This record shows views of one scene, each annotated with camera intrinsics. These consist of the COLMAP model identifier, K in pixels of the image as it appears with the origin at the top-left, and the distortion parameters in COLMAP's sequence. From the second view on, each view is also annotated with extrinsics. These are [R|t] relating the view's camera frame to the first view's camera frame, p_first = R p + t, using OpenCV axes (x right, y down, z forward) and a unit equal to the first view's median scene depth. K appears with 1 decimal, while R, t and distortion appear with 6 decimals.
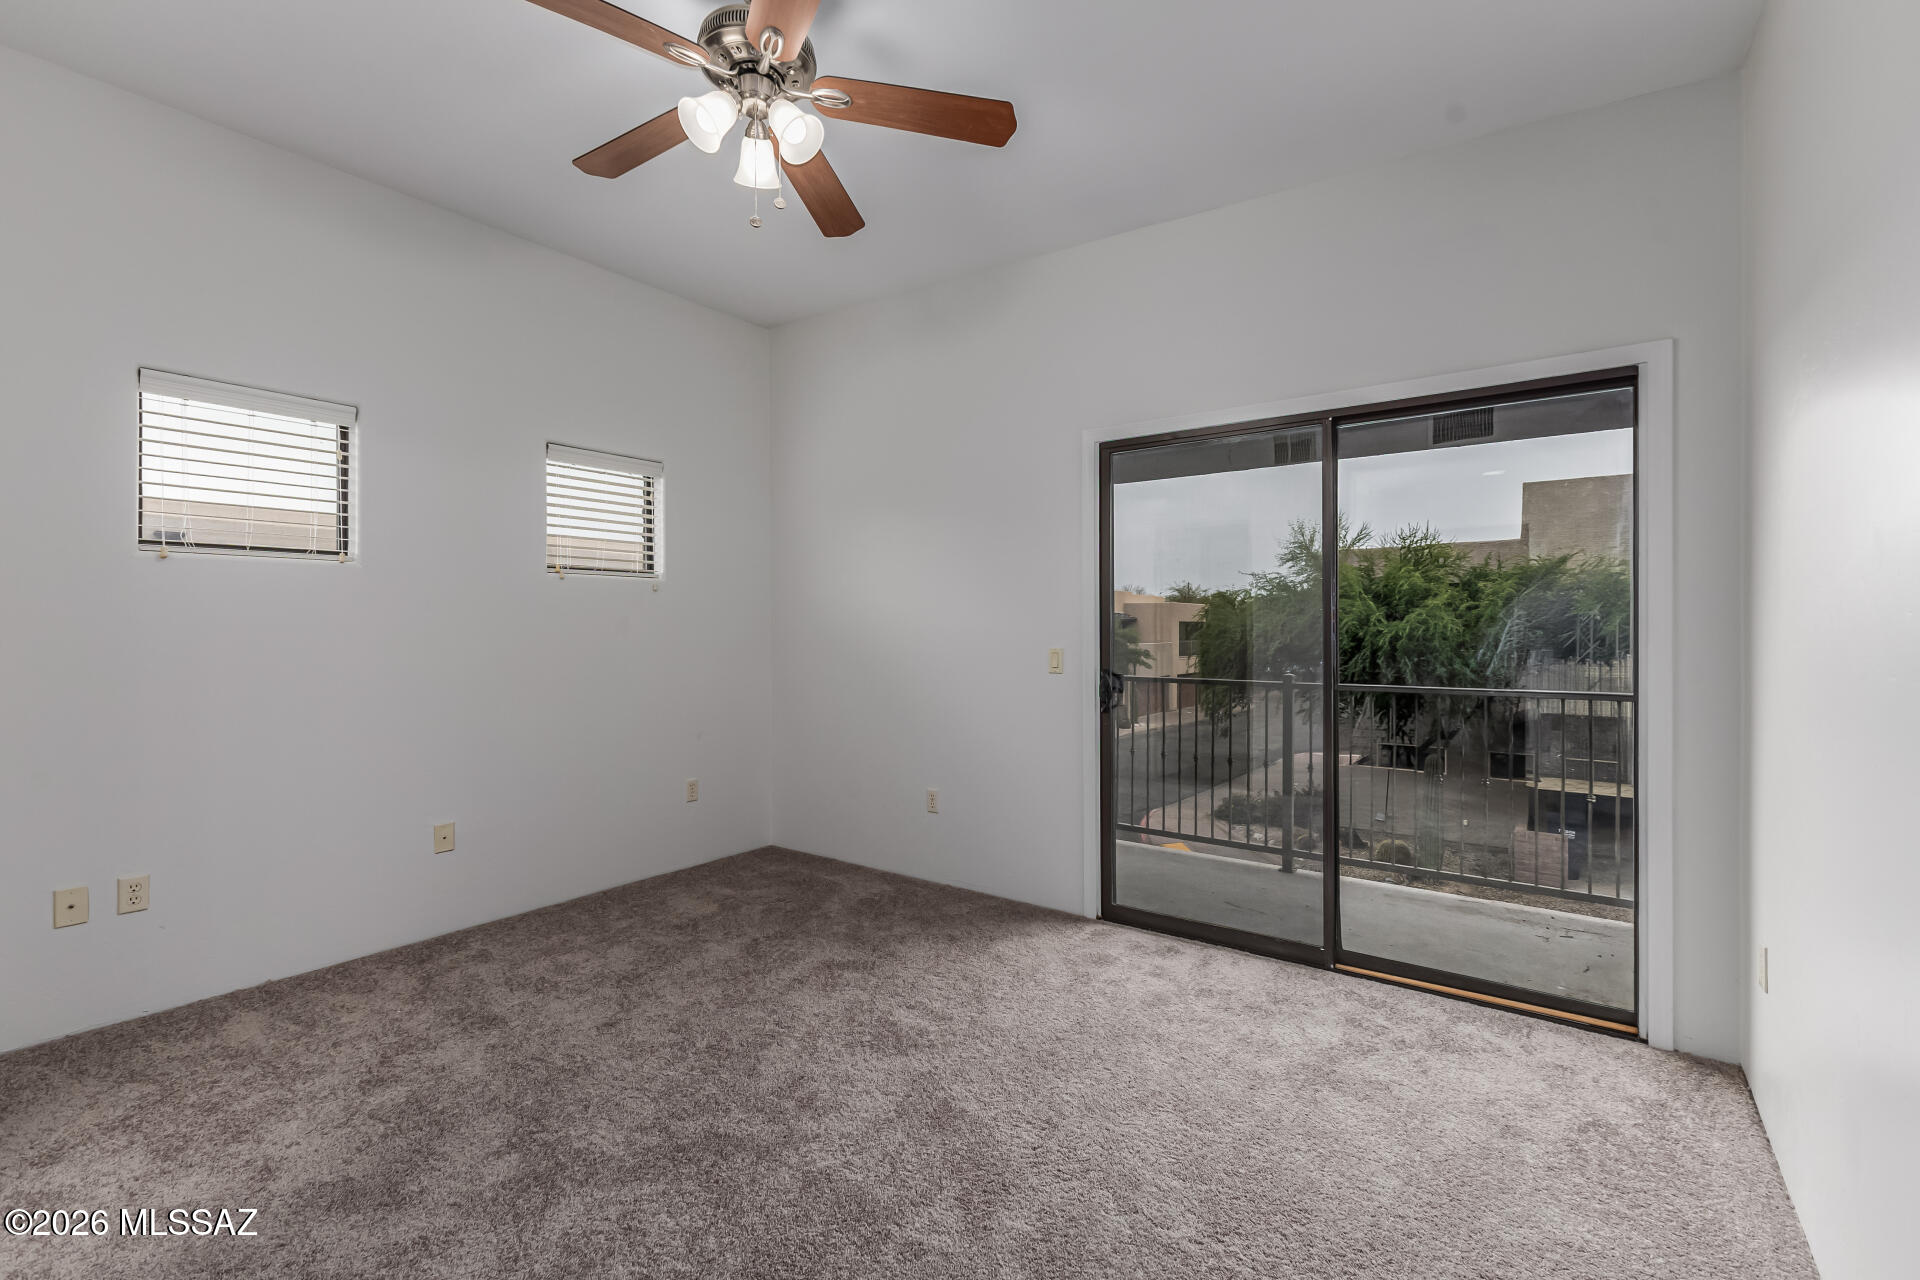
lens RADIAL K [[827.2, 0, 965.0], [0, 827.2, 636.4], [0, 0, 1]] dist [0.003216, -0.000037]
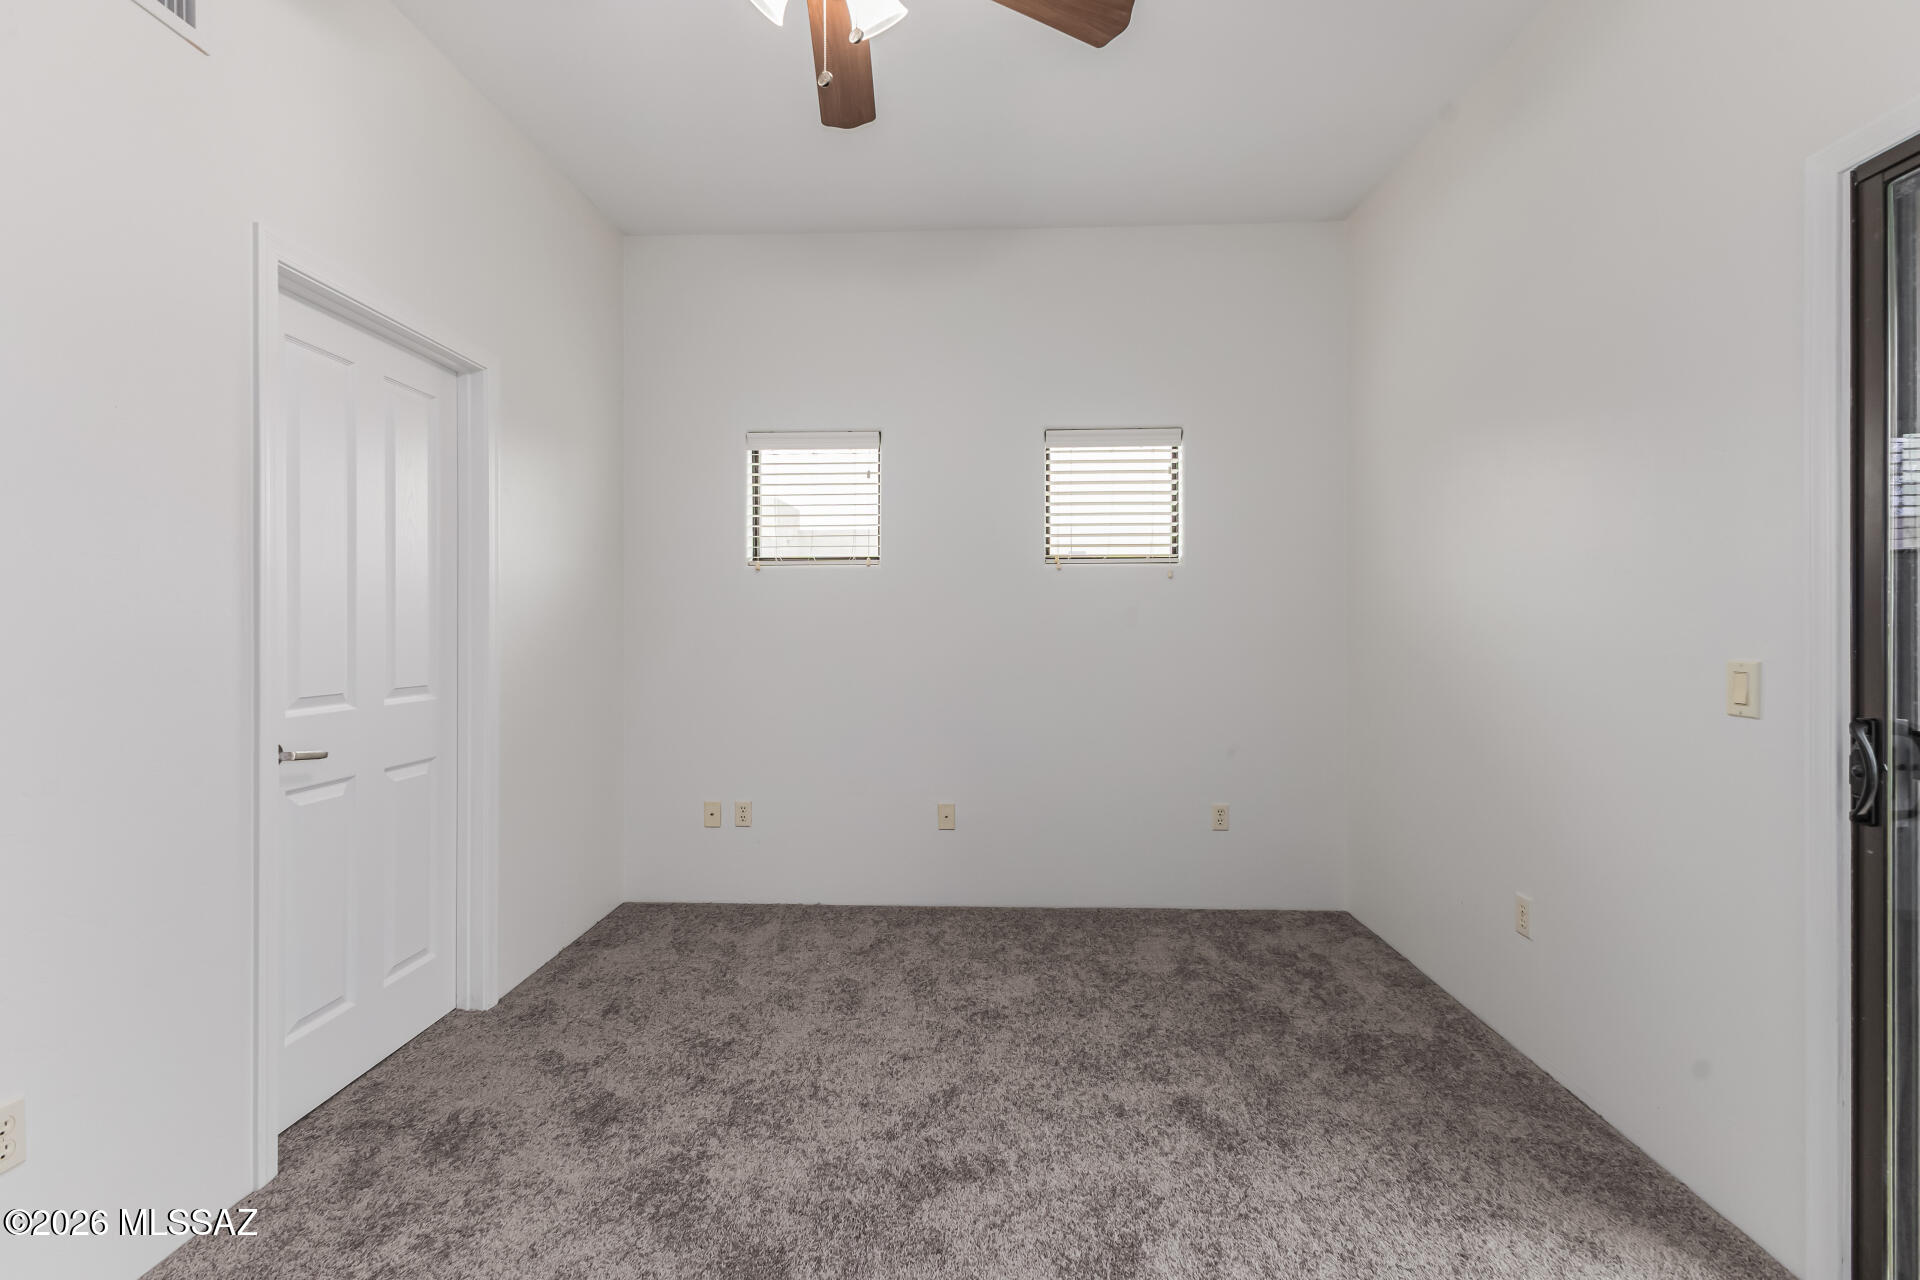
lens RADIAL K [[827.2, 0, 965.0], [0, 827.2, 636.4], [0, 0, 1]] dist [0.003216, -0.000037]
pose [[0.555124, 0.015021, -0.831632, 0.280768], [-0.005593, 0.999882, 0.014327, -0.006704], [0.831748, -0.003302, 0.555143, 0.432075]]
